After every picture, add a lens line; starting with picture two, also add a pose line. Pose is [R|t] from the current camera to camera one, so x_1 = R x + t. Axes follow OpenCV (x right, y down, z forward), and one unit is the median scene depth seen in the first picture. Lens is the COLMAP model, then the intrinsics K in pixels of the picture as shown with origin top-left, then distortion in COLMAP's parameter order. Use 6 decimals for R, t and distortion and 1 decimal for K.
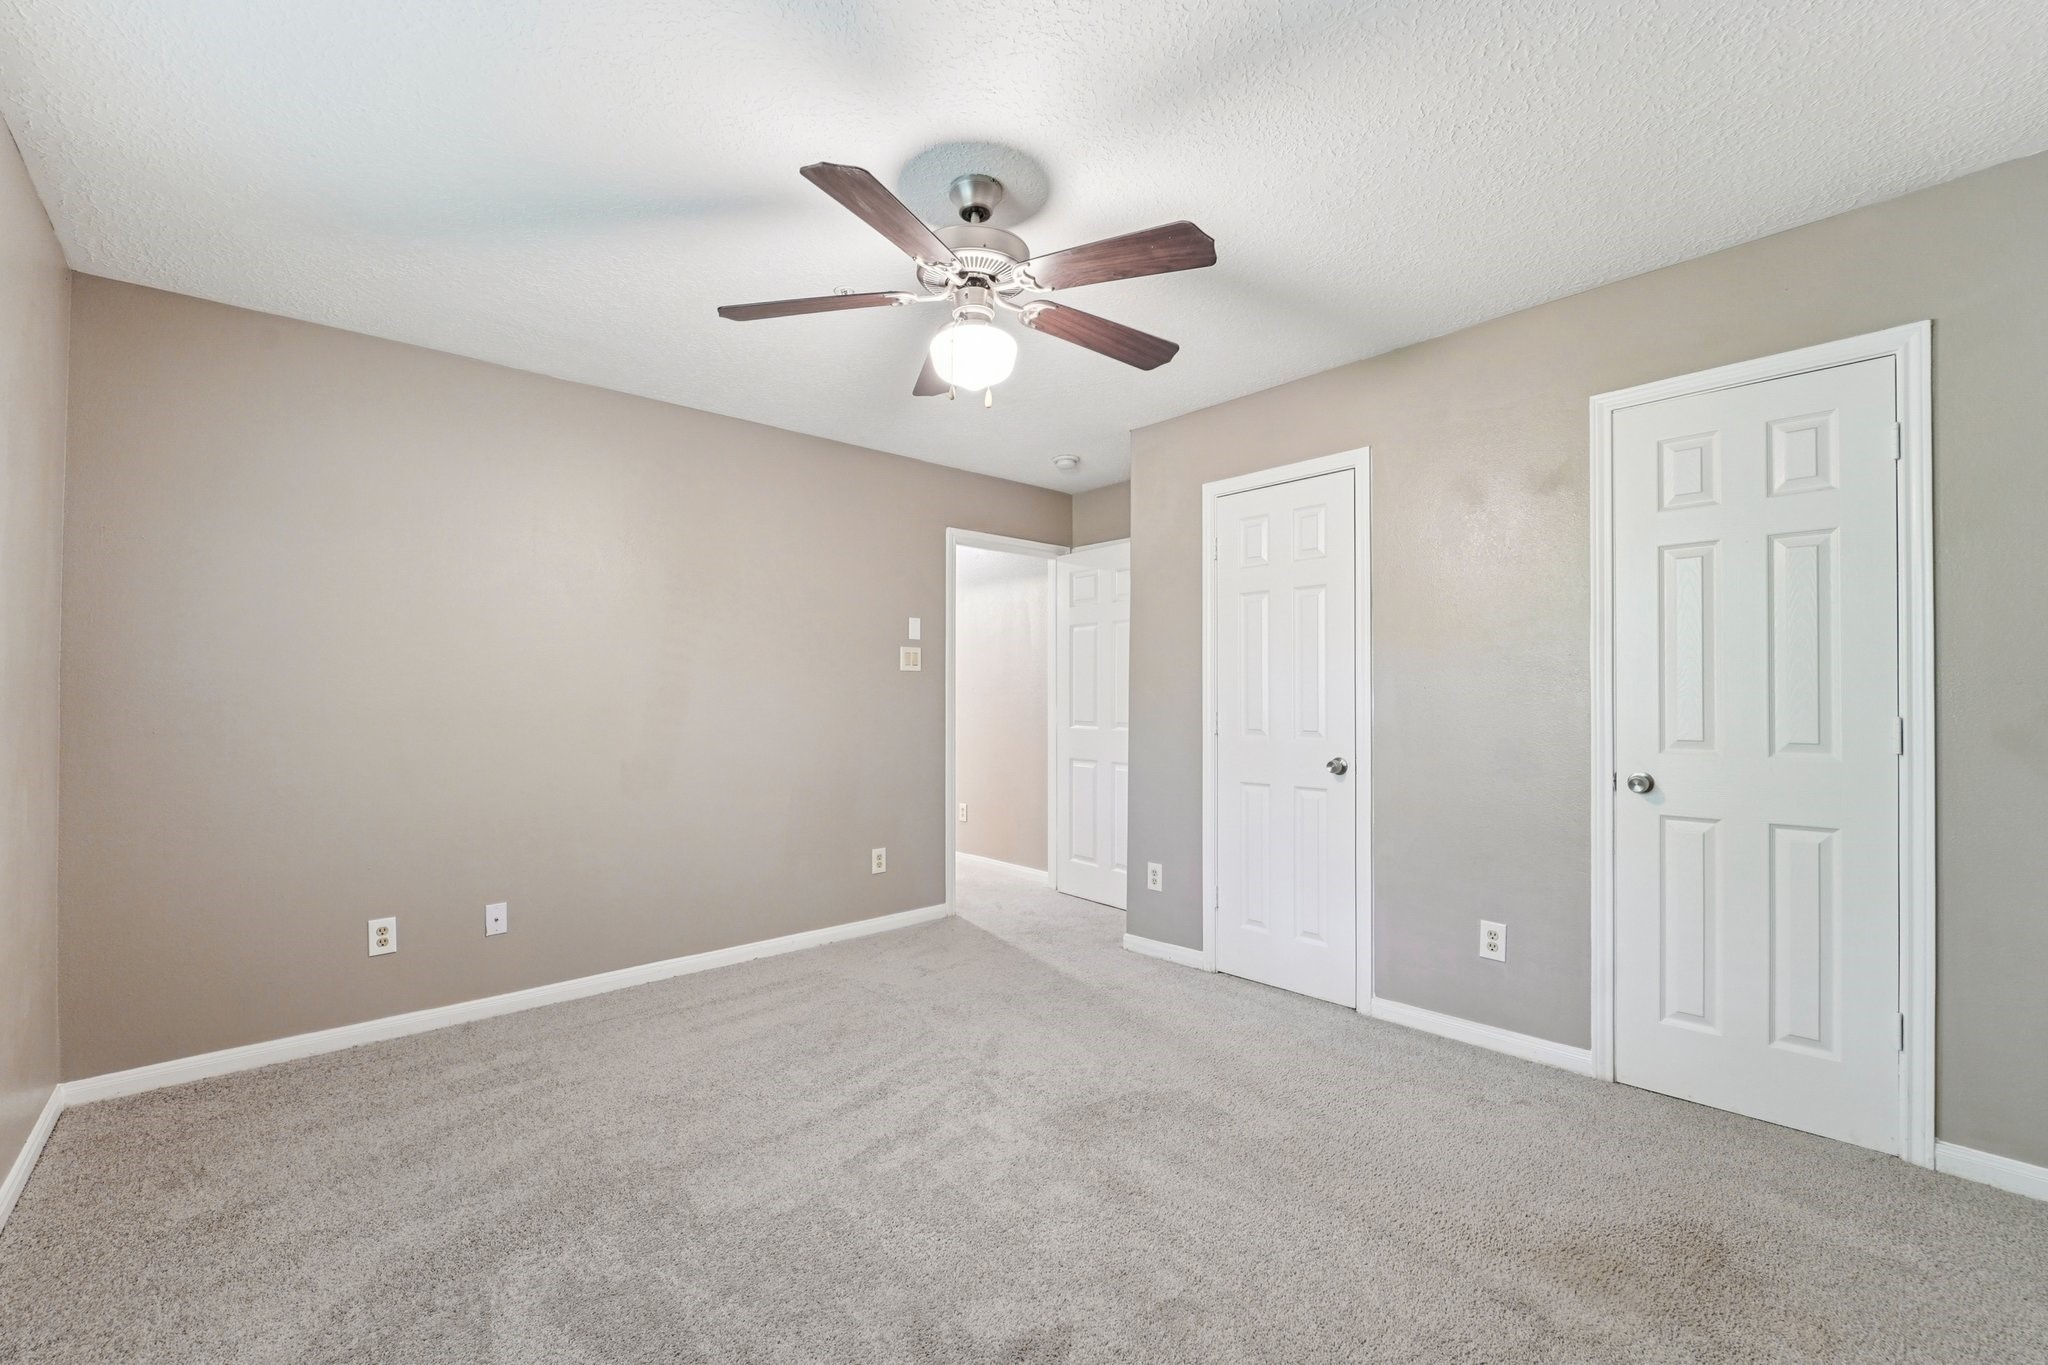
lens RADIAL K [[839.4, 0, 1020.0], [0, 839.4, 700.5], [0, 0, 1]] dist [-0.020038, 0.000132]
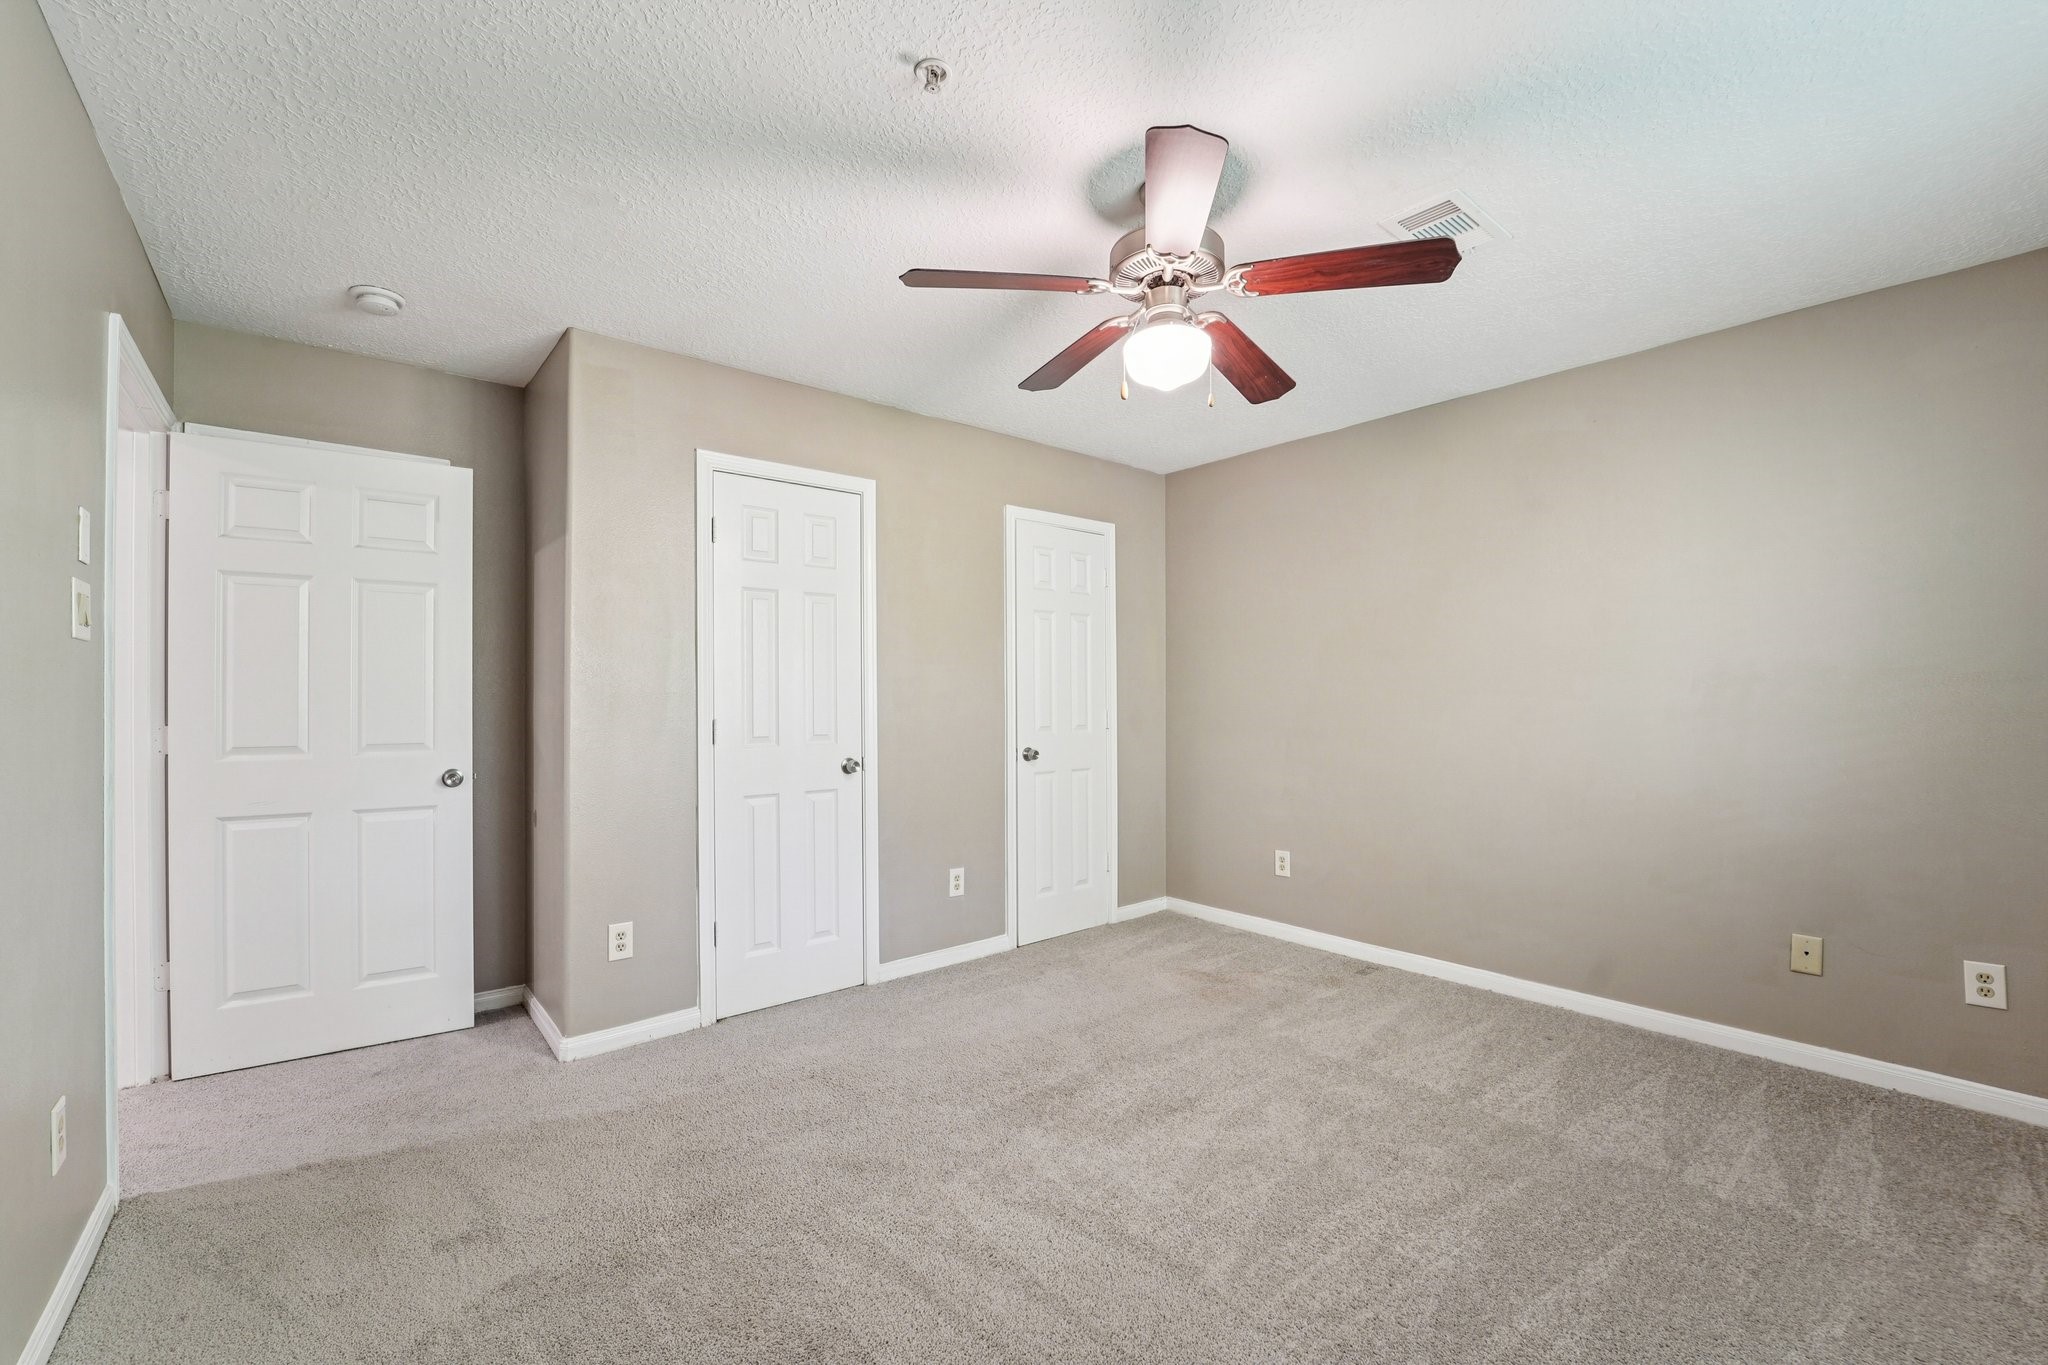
lens RADIAL K [[839.4, 0, 1025.0], [0, 839.4, 699.8], [0, 0, 1]] dist [-0.020038, 0.000132]
pose [[0.032082, 0.006354, 0.999465, -0.707559], [0.001469, 0.999978, -0.006404, 0.001158], [-0.999484, 0.001674, 0.032072, 0.759497]]
